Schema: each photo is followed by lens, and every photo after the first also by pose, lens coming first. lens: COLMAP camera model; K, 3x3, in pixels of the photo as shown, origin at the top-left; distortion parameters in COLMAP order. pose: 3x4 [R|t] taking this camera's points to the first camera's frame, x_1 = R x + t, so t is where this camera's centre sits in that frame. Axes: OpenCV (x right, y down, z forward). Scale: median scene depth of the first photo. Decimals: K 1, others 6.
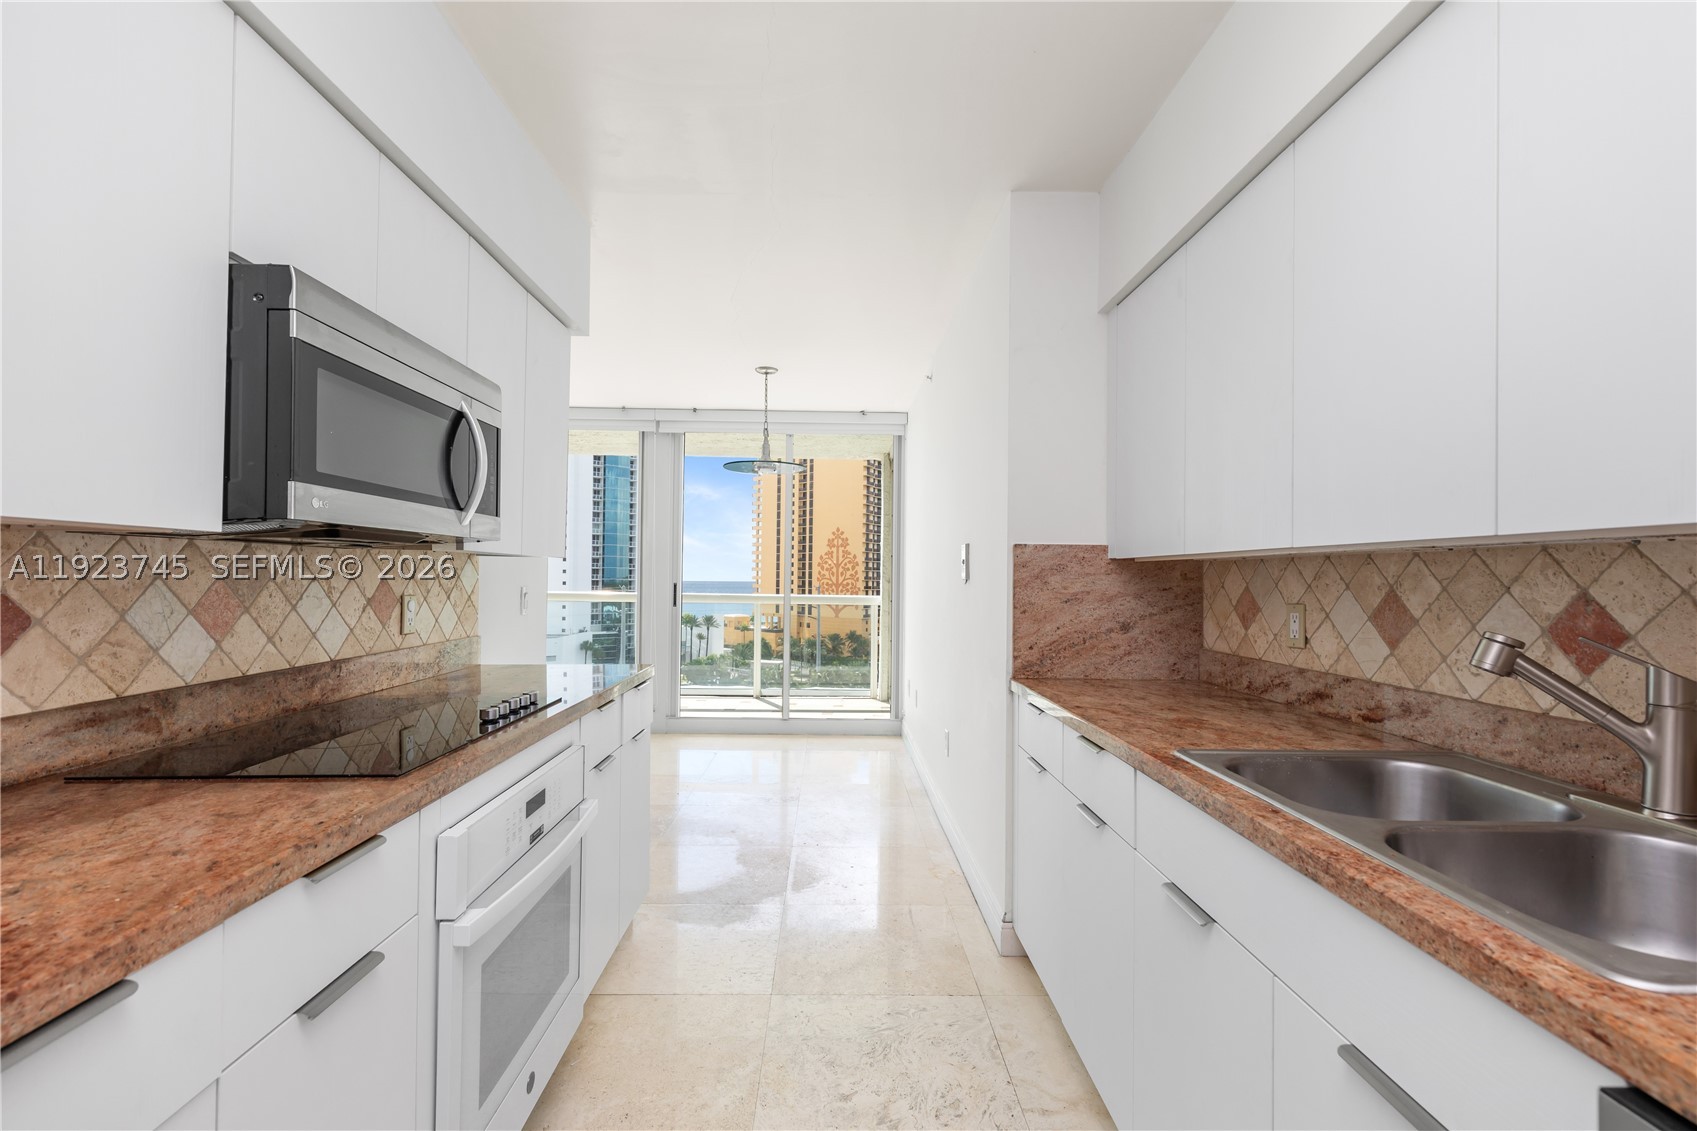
lens RADIAL K [[763.7, 0, 842.3], [0, 763.7, 567.8], [0, 0, 1]] dist [0.001912, -0.001066]
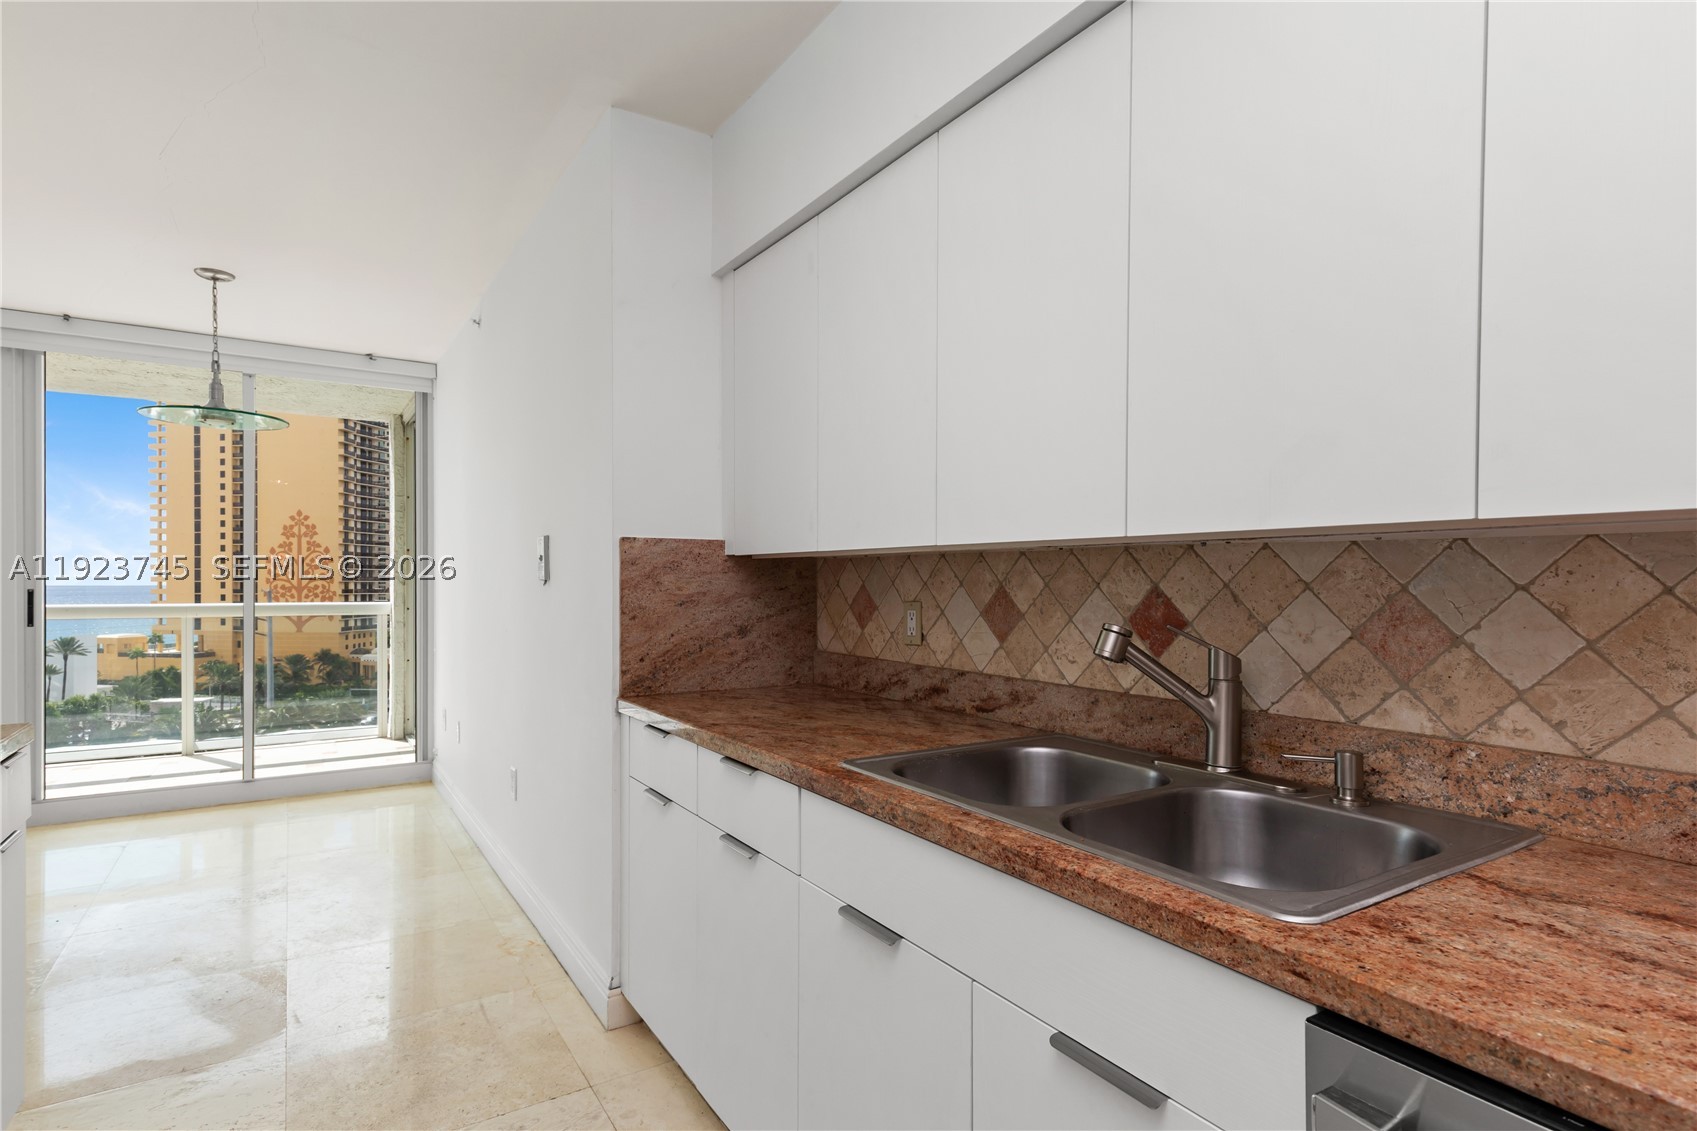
lens RADIAL K [[868.7, 0, 847.7], [0, 868.7, 585.2], [0, 0, 1]] dist [0.030907, -0.011879]
pose [[0.851181, -0.012364, 0.524727, -0.028234], [0.000205, 0.999730, 0.023223, -0.000233], [-0.524873, -0.019659, 0.850954, 0.025062]]
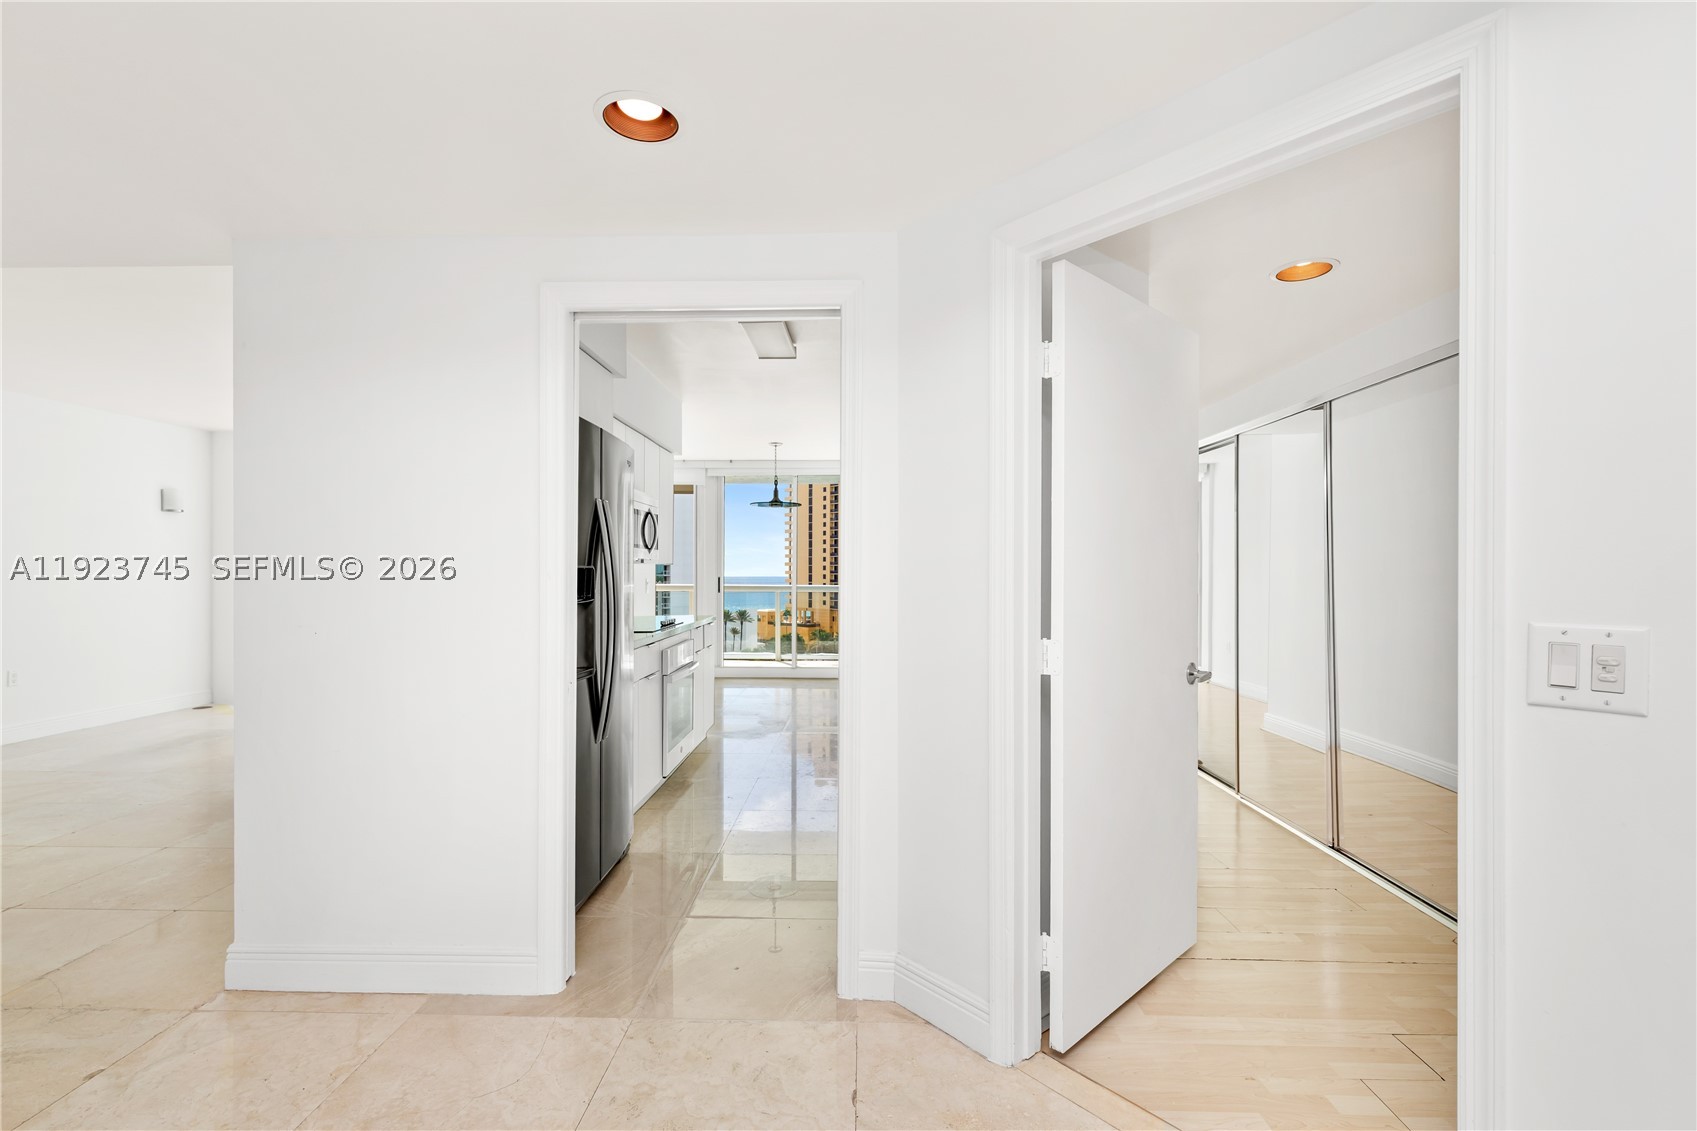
lens RADIAL K [[769.7, 0, 847.5], [0, 769.7, 570.7], [0, 0, 1]] dist [0.000497, -0.000081]
pose [[0.999283, -0.008976, -0.036784, 0.088012], [0.009399, 0.999892, 0.011336, -0.006987], [0.036679, -0.011673, 0.999259, -0.500501]]
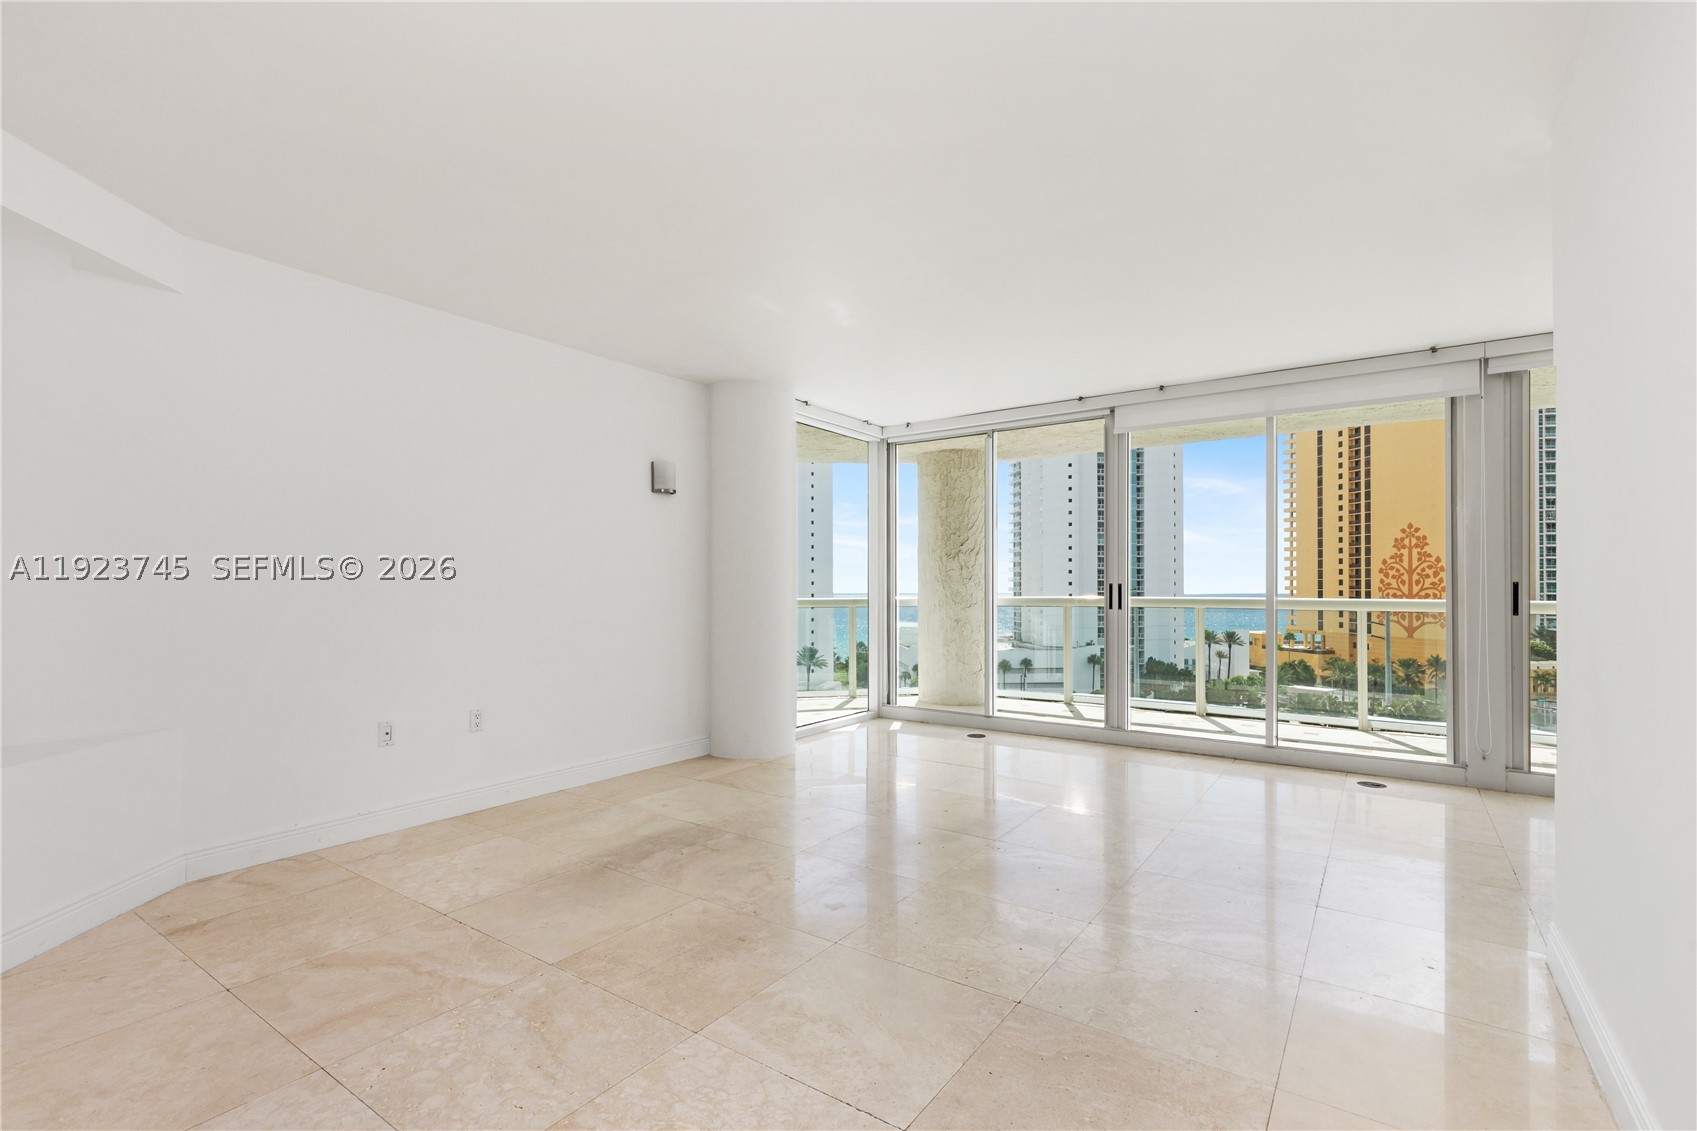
lens RADIAL K [[779.6, 0, 831.4], [0, 779.6, 584.3], [0, 0, 1]] dist [0.002844, -0.000124]
pose [[0.803271, -0.013093, -0.595470, -0.304664], [0.016426, 0.999865, 0.000173, 0.011312], [0.595387, -0.009920, 0.803378, 0.033843]]
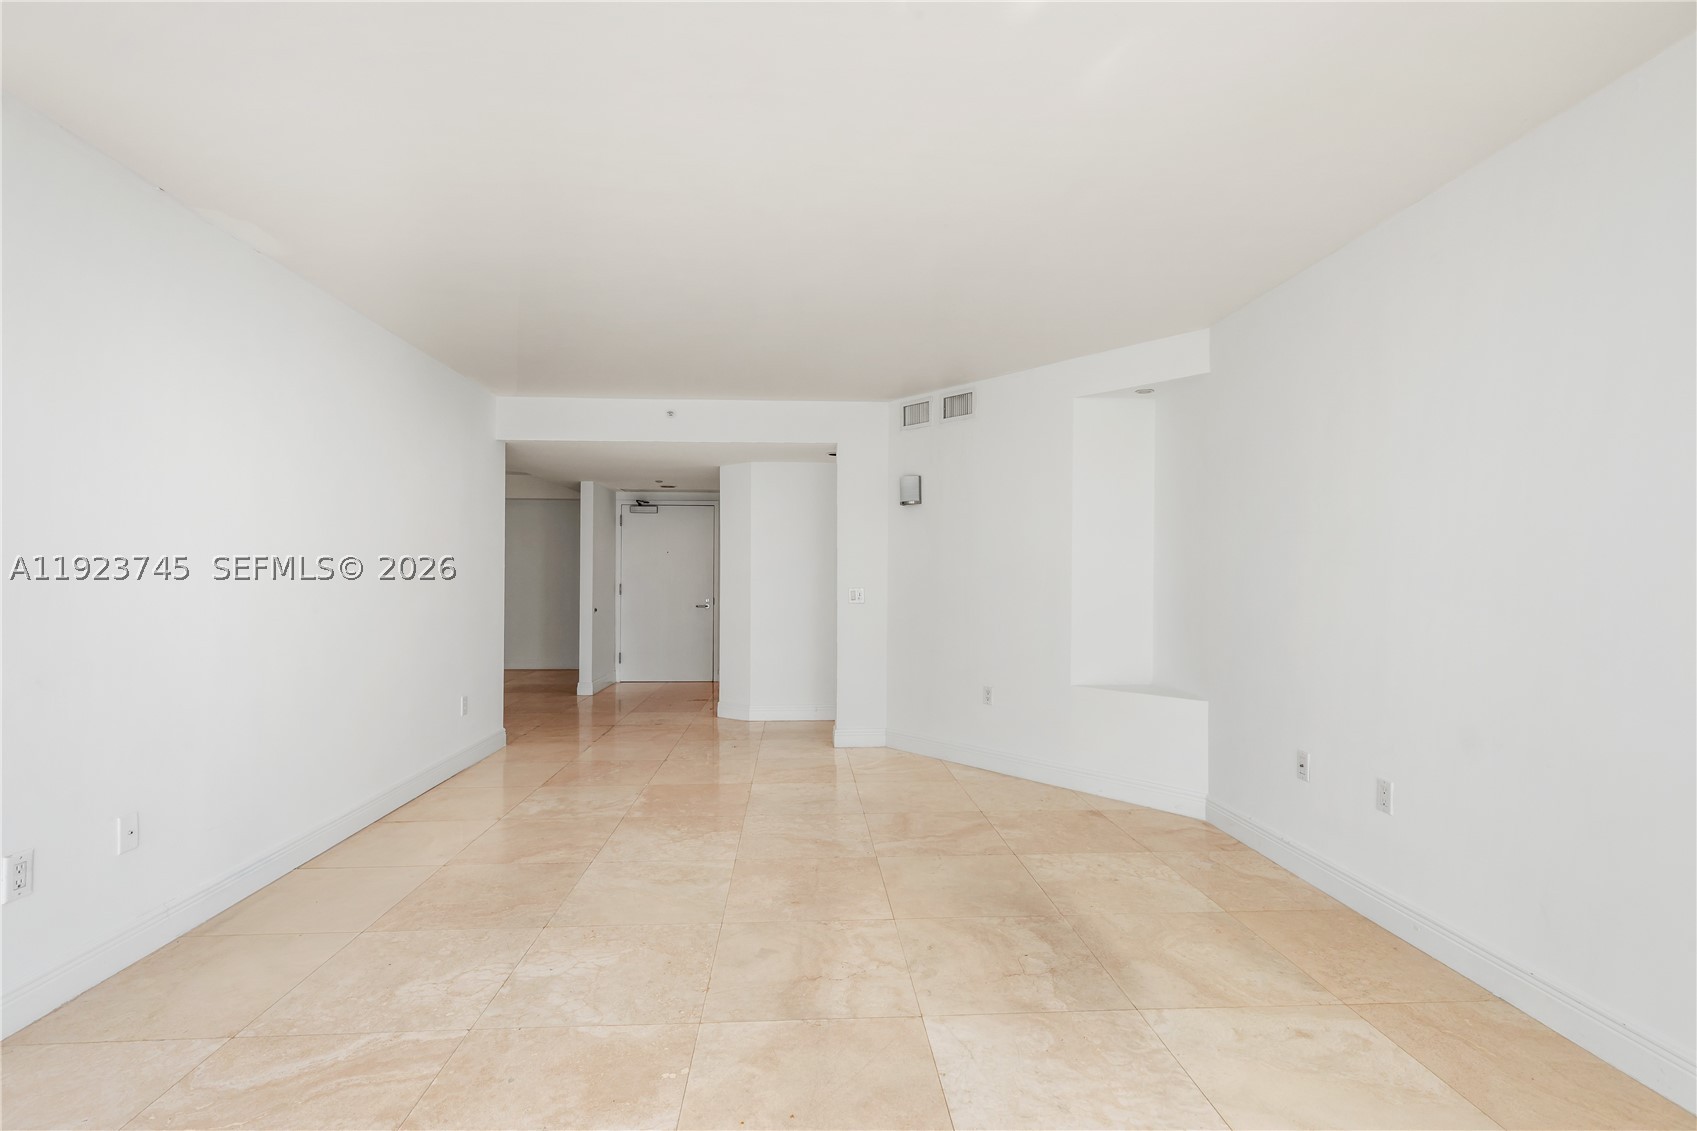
lens RADIAL K [[776.8, 0, 841.3], [0, 776.8, 577.1], [0, 0, 1]] dist [0.003359, 0.000049]
pose [[-0.999078, -0.014767, -0.040321, -0.610444], [-0.014308, 0.999830, -0.011653, 0.002720], [0.040486, -0.011065, -0.999119, 0.853519]]
